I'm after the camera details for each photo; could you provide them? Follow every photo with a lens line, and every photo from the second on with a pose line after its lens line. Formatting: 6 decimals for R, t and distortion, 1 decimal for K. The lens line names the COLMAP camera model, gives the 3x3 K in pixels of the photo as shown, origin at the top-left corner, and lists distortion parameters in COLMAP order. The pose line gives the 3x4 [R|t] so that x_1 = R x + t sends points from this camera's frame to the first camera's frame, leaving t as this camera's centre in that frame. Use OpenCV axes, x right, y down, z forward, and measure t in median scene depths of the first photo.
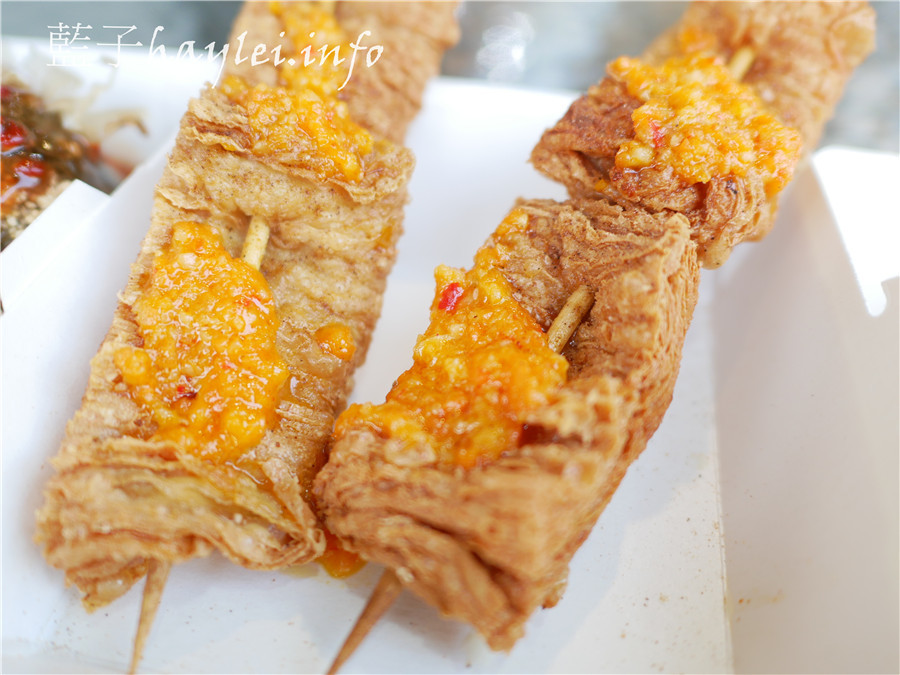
lens RADIAL K [[787.3, 0, 450.0], [0, 787.3, 337.5], [0, 0, 1]] dist [-0.015455, 0.000835]
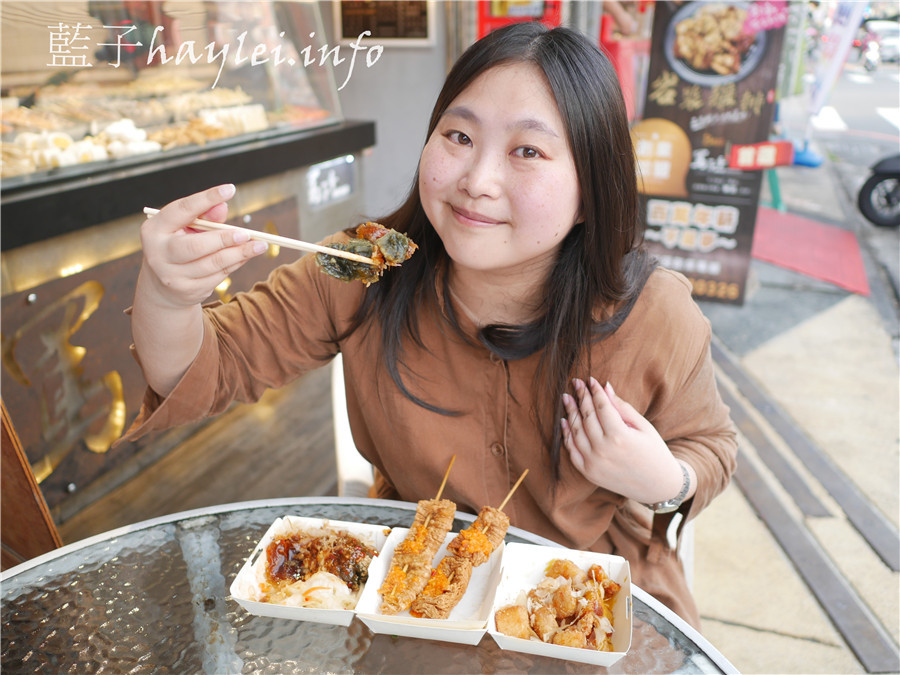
lens RADIAL K [[787.3, 0, 450.0], [0, 787.3, 337.5], [0, 0, 1]] dist [-0.015455, 0.000835]
pose [[0.989789, -0.099187, -0.102372, 1.064598], [0.053154, 0.923219, -0.380581, 0.676452], [0.132260, 0.371253, 0.919064, -6.153927]]
